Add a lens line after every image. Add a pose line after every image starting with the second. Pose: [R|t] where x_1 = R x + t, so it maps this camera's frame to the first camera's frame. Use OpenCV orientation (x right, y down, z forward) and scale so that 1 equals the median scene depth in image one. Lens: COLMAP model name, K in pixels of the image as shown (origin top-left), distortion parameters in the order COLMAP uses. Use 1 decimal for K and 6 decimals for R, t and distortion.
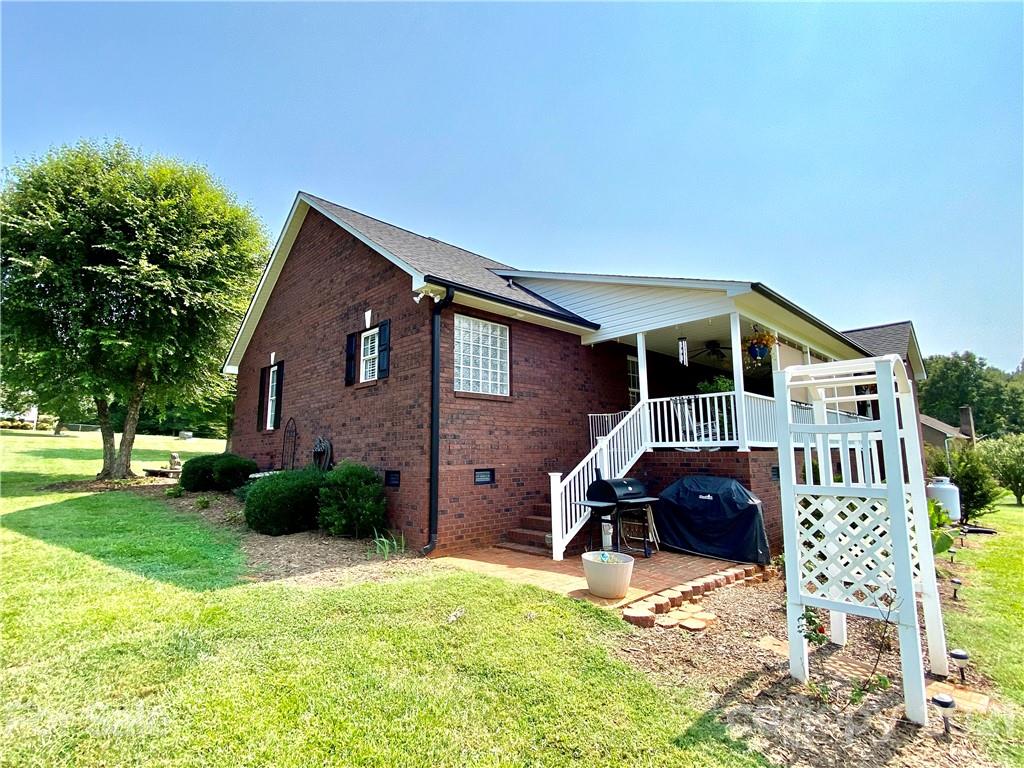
lens RADIAL K [[488.9, 0, 512.0], [0, 488.9, 384.0], [0, 0, 1]] dist [0.036421, -0.000284]
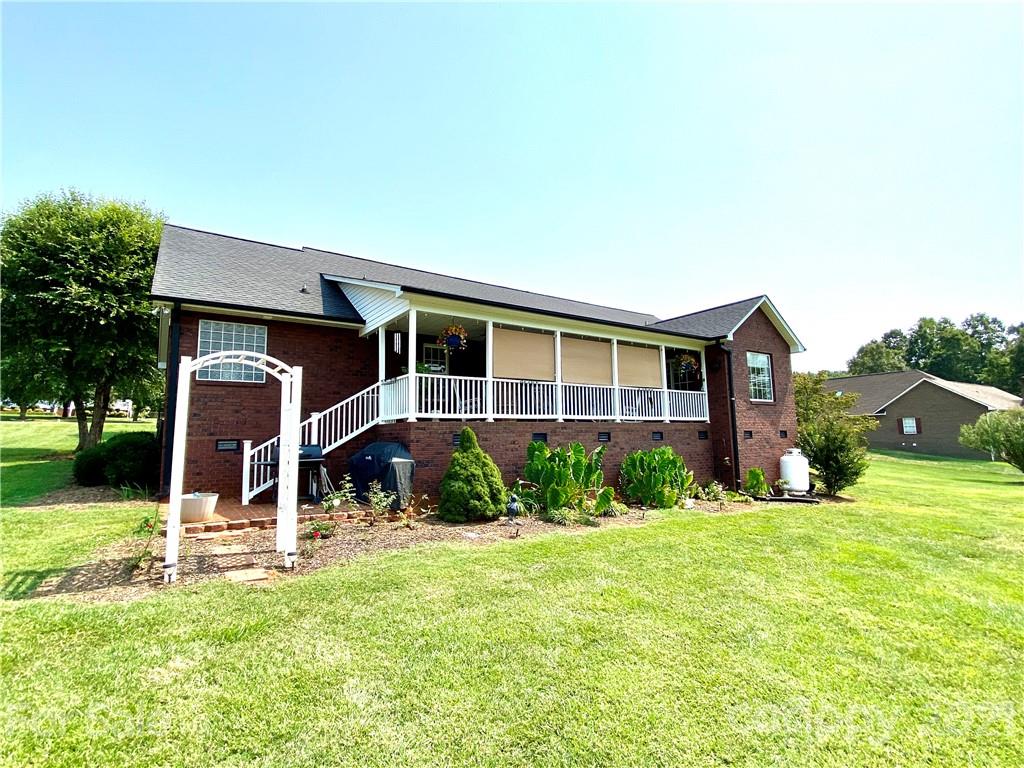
lens RADIAL K [[488.9, 0, 512.0], [0, 488.9, 384.0], [0, 0, 1]] dist [0.036421, -0.000284]
pose [[0.985431, -0.029049, -0.167577, 0.723723], [0.035119, 0.998826, 0.033375, 0.007435], [0.166411, -0.038774, 0.985294, -0.131888]]
